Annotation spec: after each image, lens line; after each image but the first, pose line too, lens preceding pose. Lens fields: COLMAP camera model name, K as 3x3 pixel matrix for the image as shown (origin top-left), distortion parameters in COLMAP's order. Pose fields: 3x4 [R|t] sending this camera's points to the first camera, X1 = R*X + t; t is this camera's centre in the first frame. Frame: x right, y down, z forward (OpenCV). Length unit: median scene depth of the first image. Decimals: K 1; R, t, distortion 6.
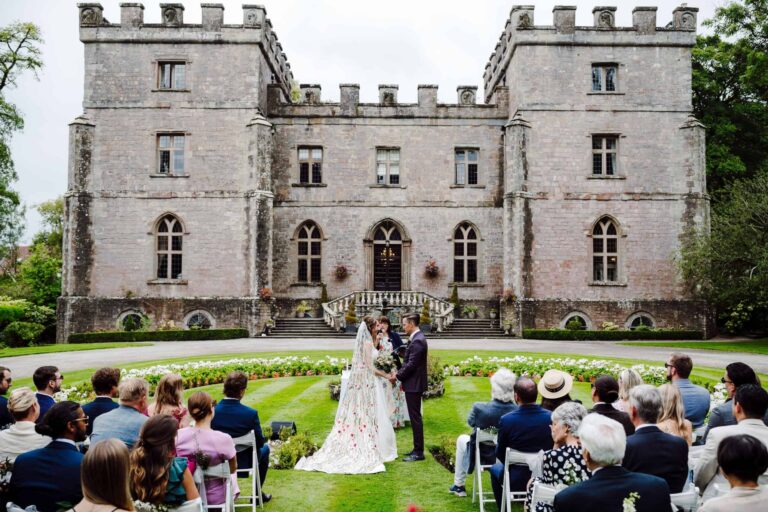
lens RADIAL K [[820.1, 0, 396.4], [0, 820.1, 243.8], [0, 0, 1]] dist [-0.005495, 0.018822]
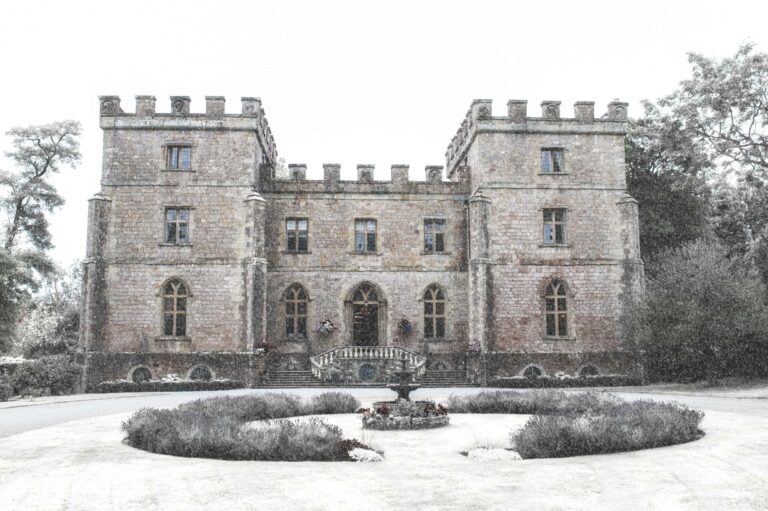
lens RADIAL K [[792.8, 0, 384.1], [0, 792.8, 233.0], [0, 0, 1]] dist [-0.056451, 0.007856]
pose [[0.999044, -0.000748, 0.043713, -0.035050], [0.004482, 0.996338, -0.085382, -0.004442], [-0.043489, 0.085497, 0.995389, -0.102422]]
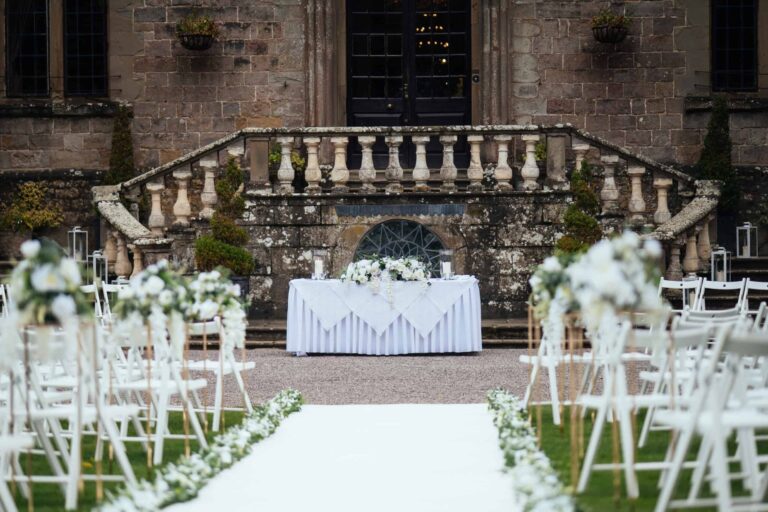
lens RADIAL K [[2304.7, 0, 384.0], [0, 2304.7, 256.0], [0, 0, 1]] dist [-0.075036, 0.671175]
pose [[0.998622, -0.009403, -0.051637, 0.014967], [0.012969, 0.997521, 0.069163, 0.049587], [0.050859, -0.069737, 0.996268, 0.402425]]
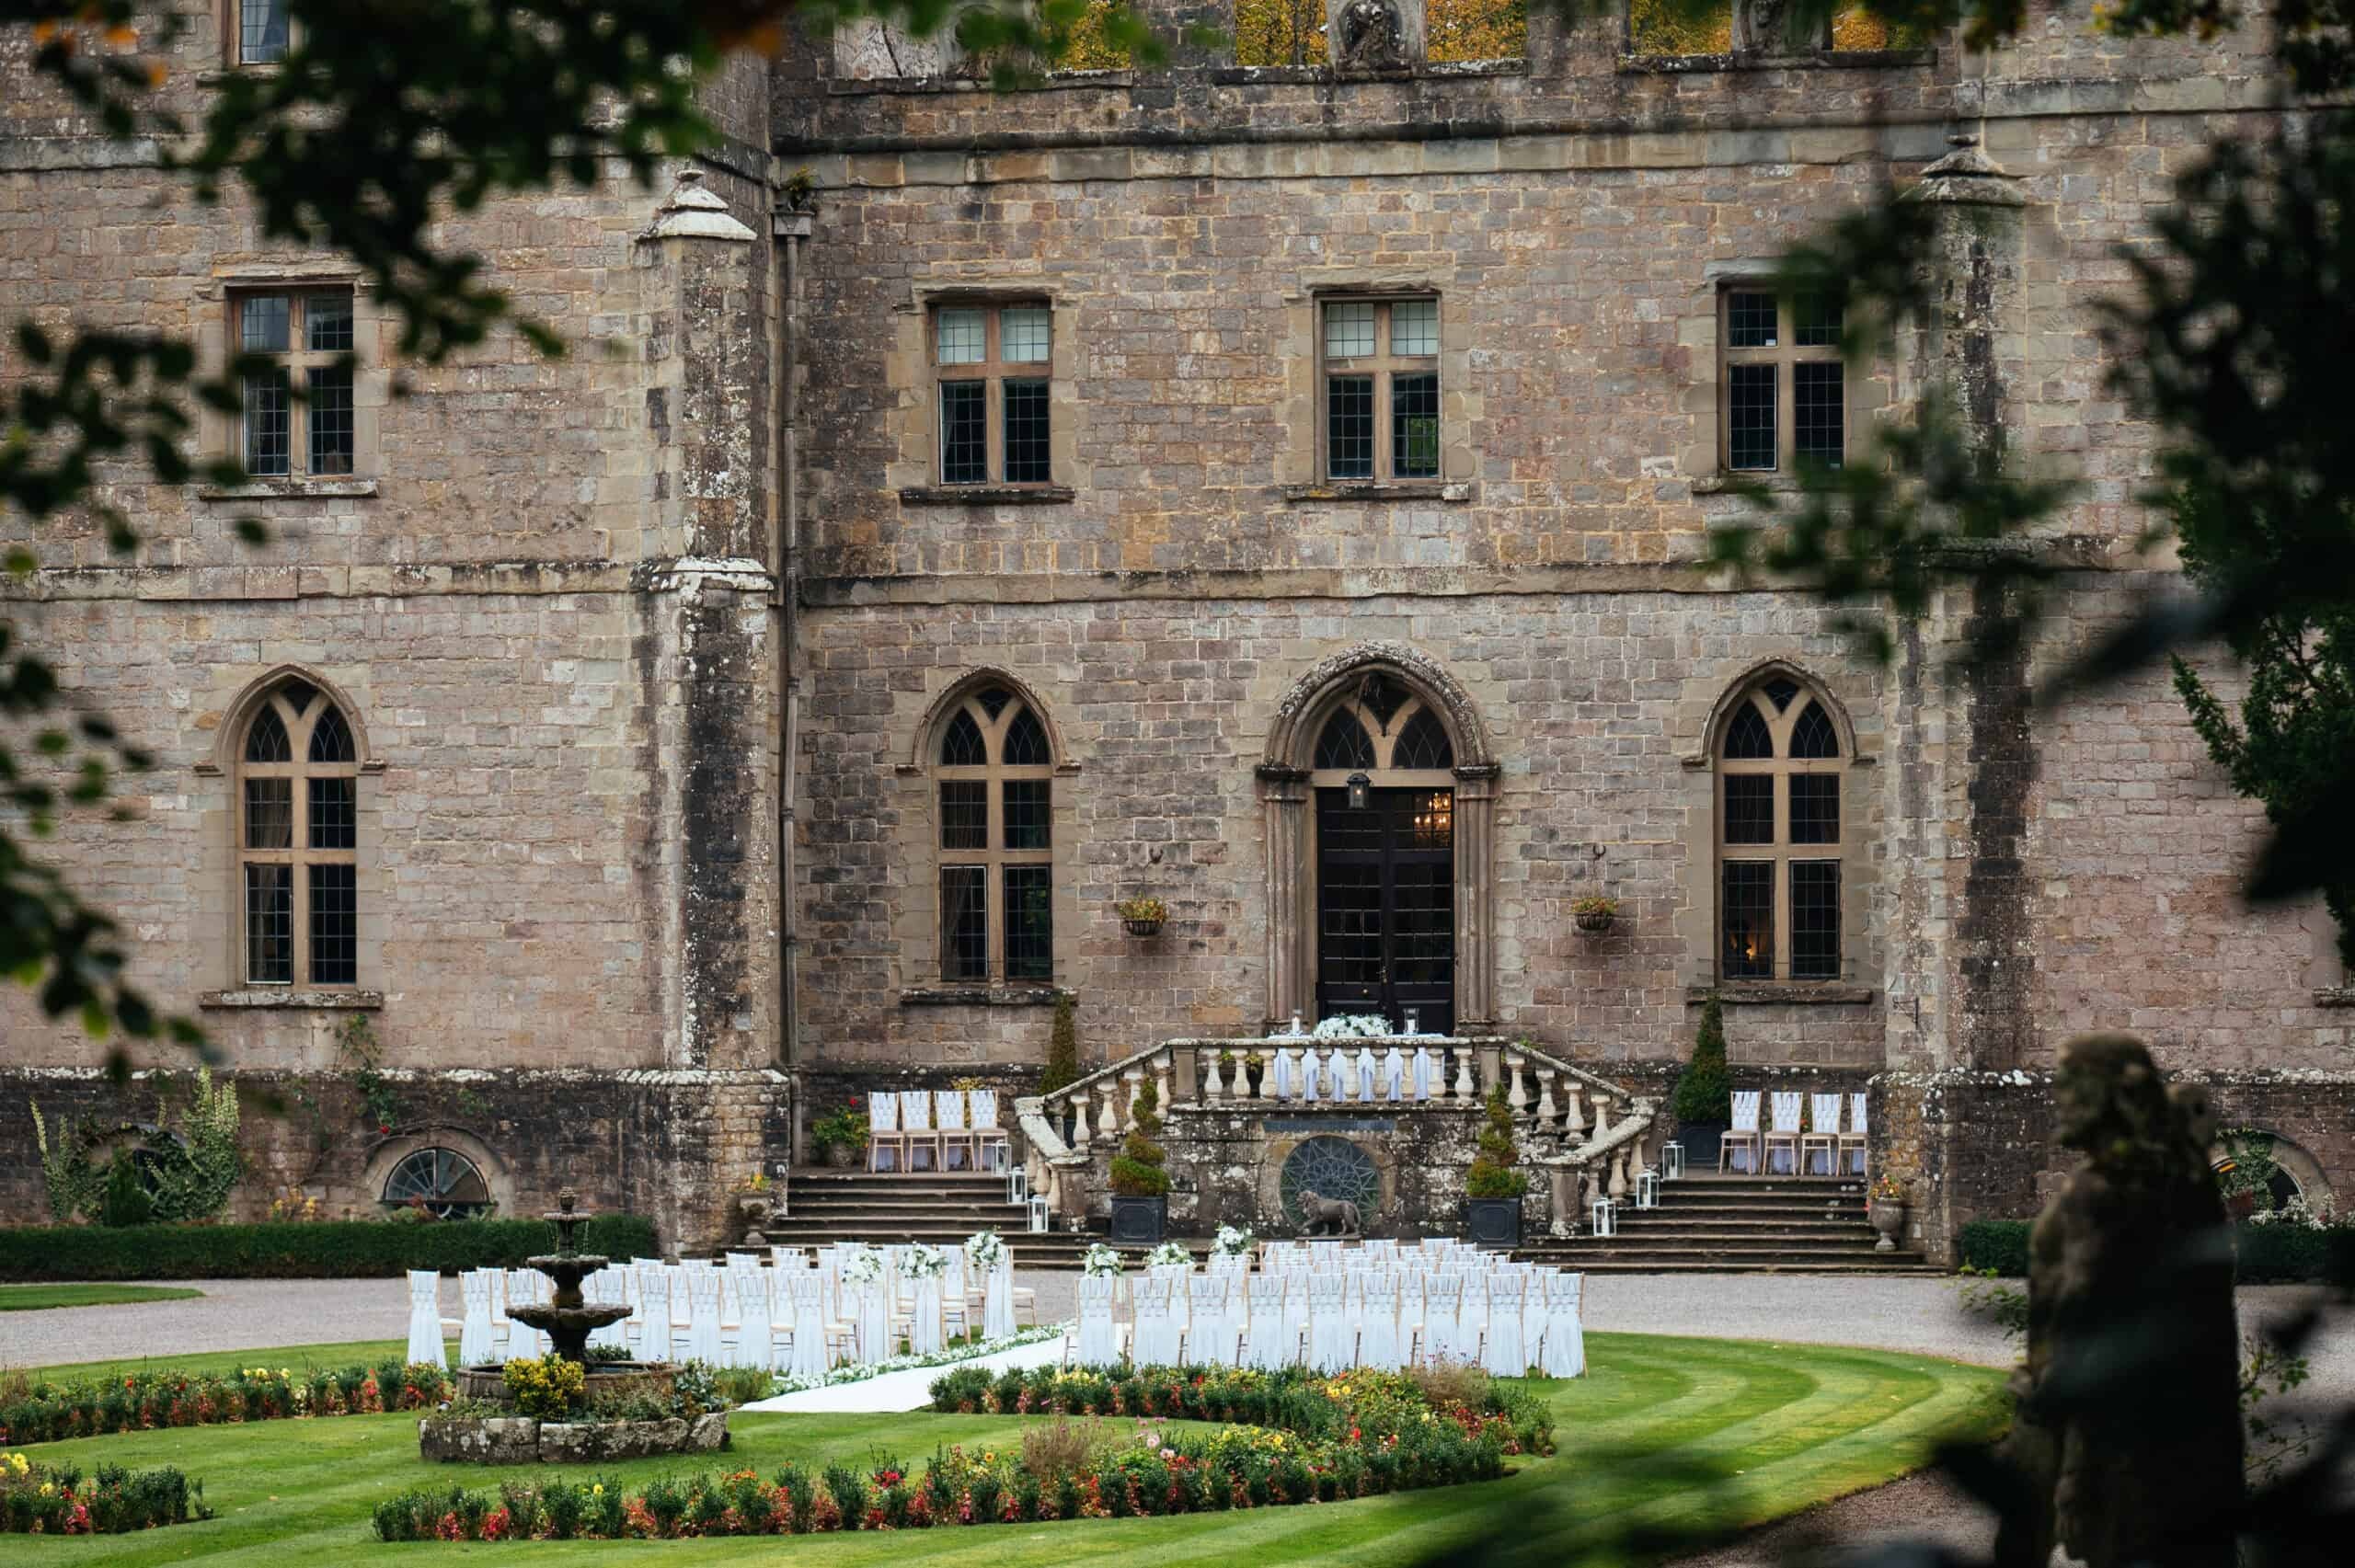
lens RADIAL K [[7066.2, 0, 1177.5], [0, 7066.2, 784.0], [0, 0, 1]] dist [-0.075036, 0.671175]
pose [[0.976030, -0.012141, -0.217298, 0.327413], [0.023243, 0.998548, 0.048607, -0.089039], [0.216393, -0.052492, 0.974894, -0.694950]]
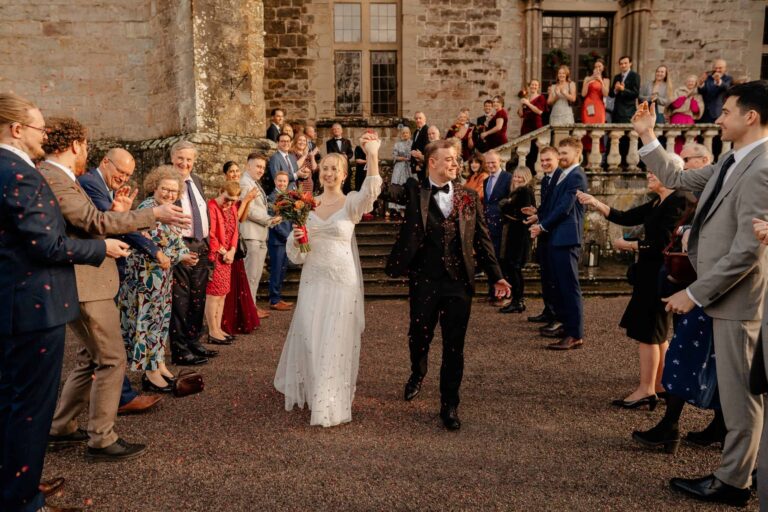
lens RADIAL K [[582.9, 0, 370.6], [0, 582.9, 257.4], [0, 0, 1]] dist [0.001981, 0.002410]
pose [[0.999611, -0.010322, 0.025903, -0.118741], [0.005876, 0.986079, 0.166175, 0.068938], [-0.027257, -0.165958, 0.985756, 0.777295]]
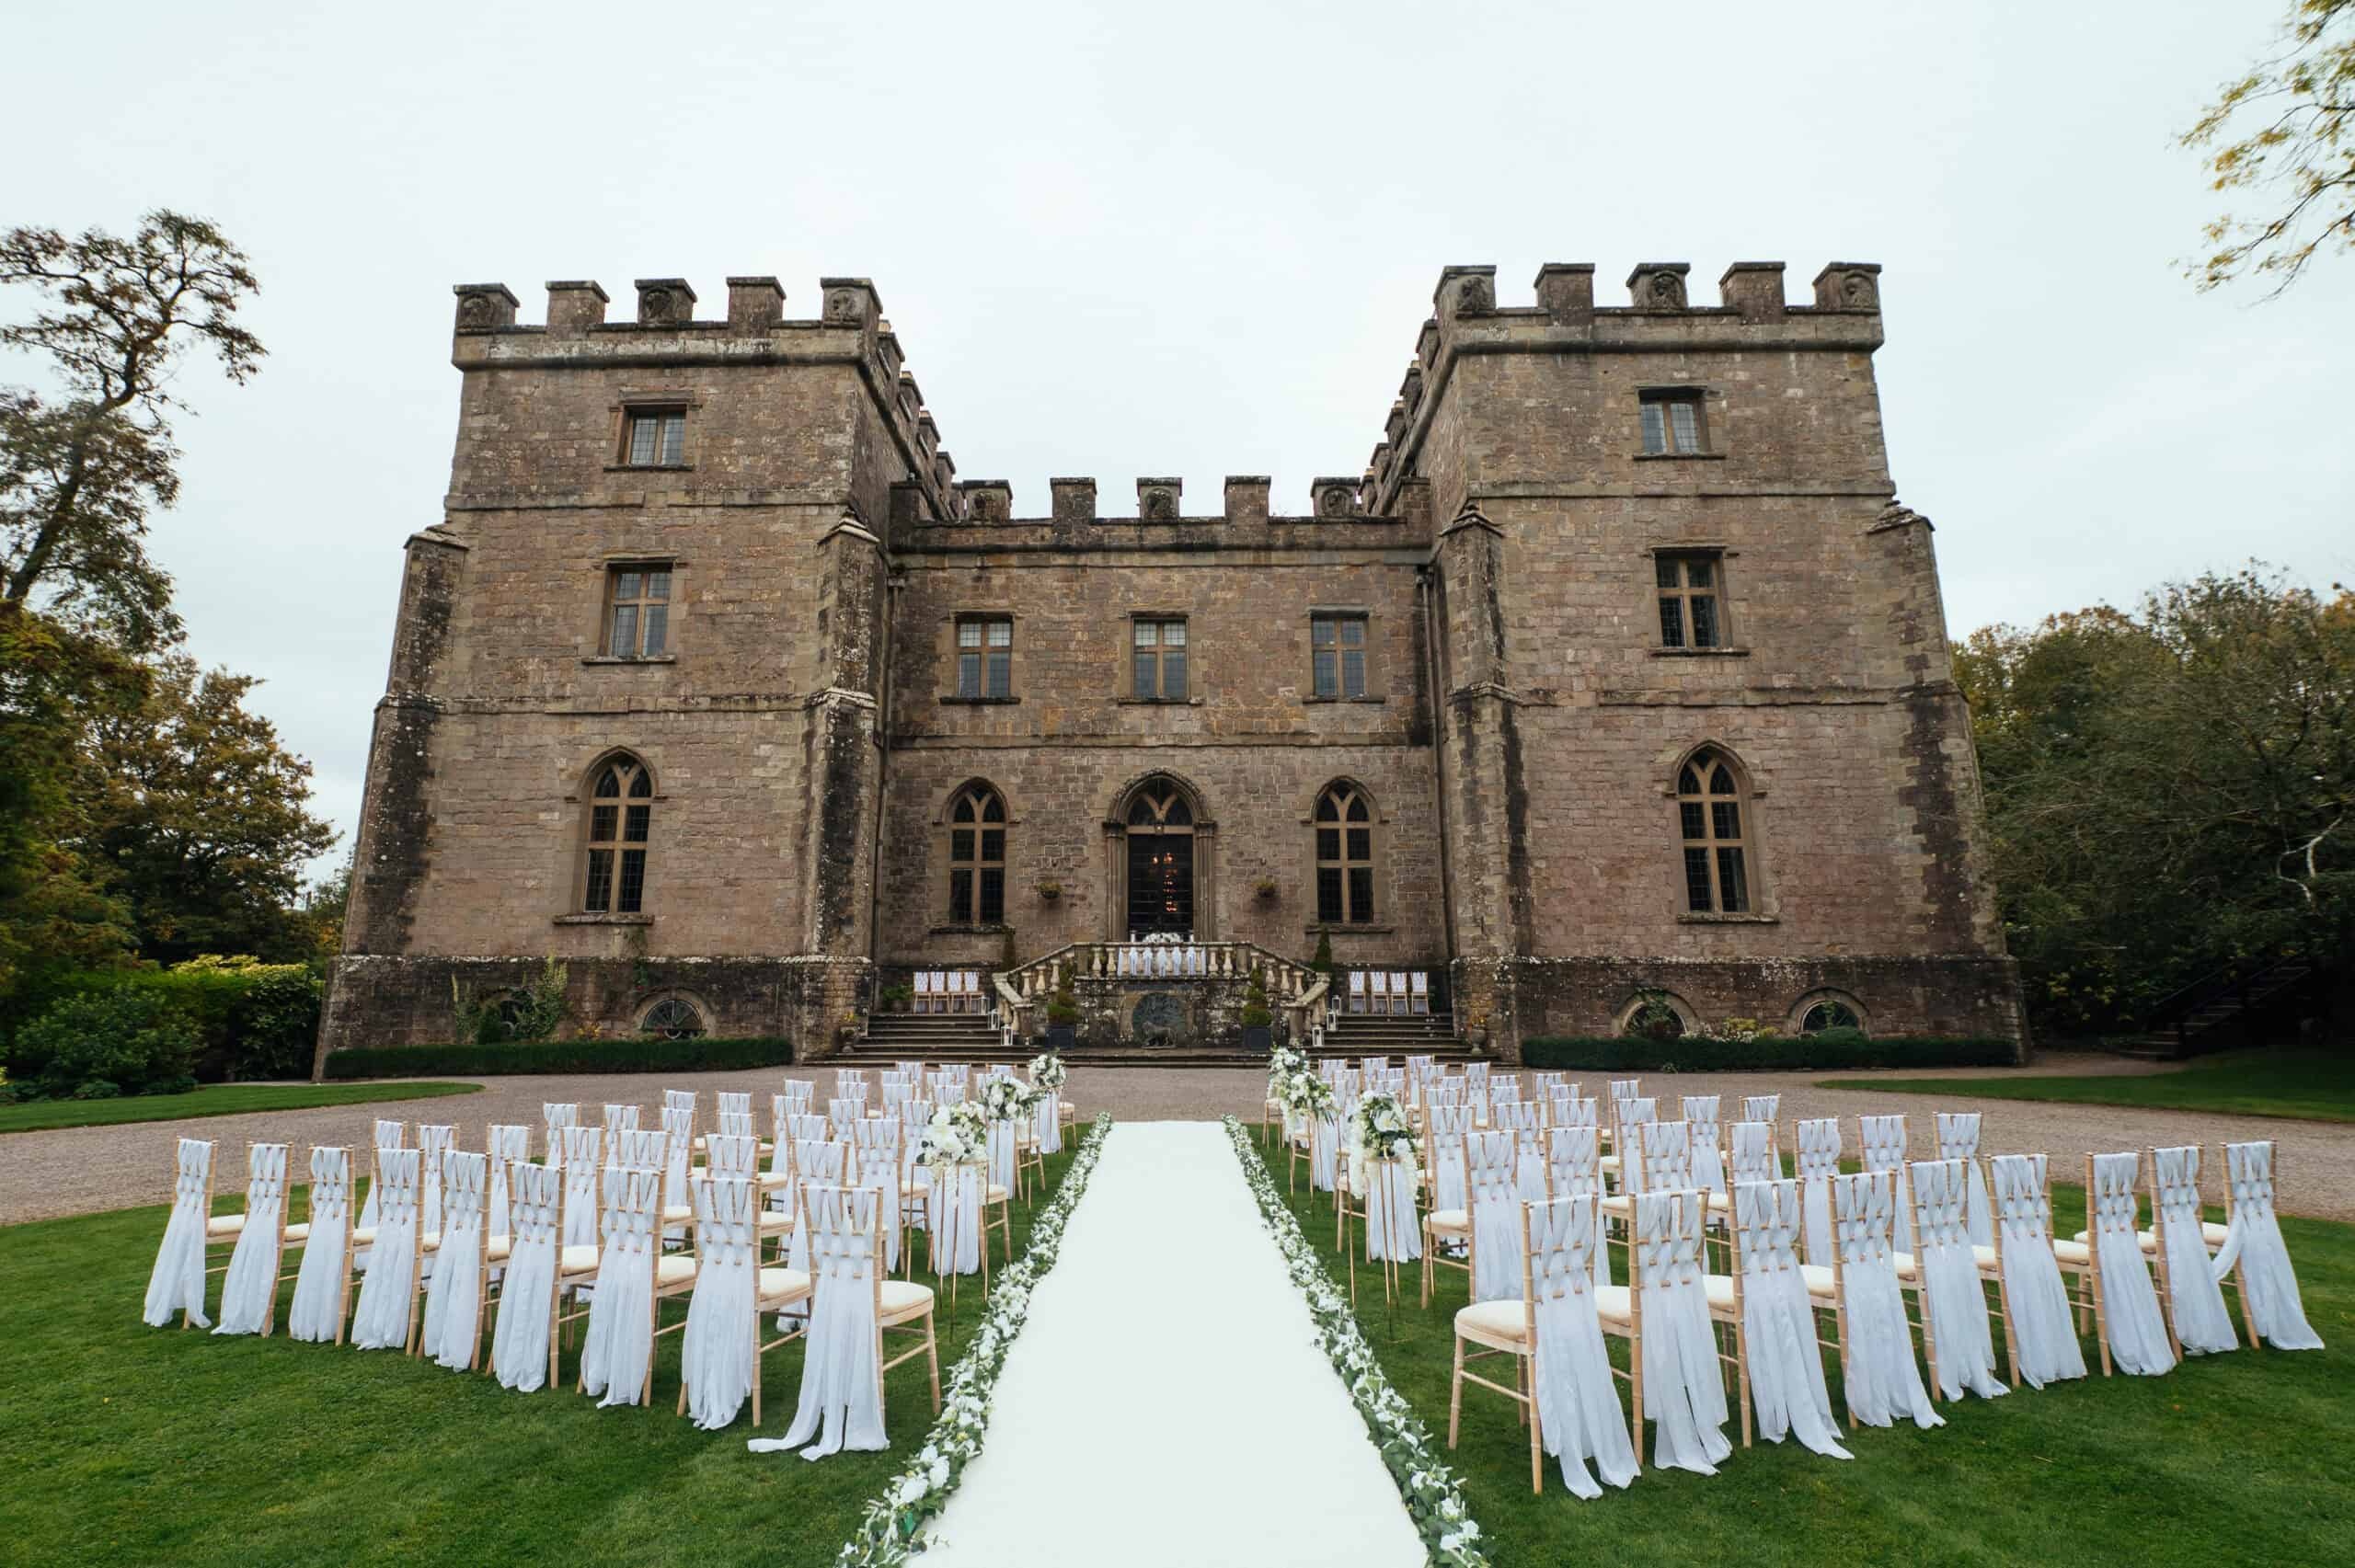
lens RADIAL K [[1075.6, 0, 1151.9], [0, 1075.6, 760.1], [0, 0, 1]] dist [-0.010948, -0.000351]
pose [[0.999415, -0.010913, -0.032415, 0.003748], [0.006397, 0.990646, -0.136304, 0.041144], [0.033599, 0.136017, 0.990137, 0.468127]]
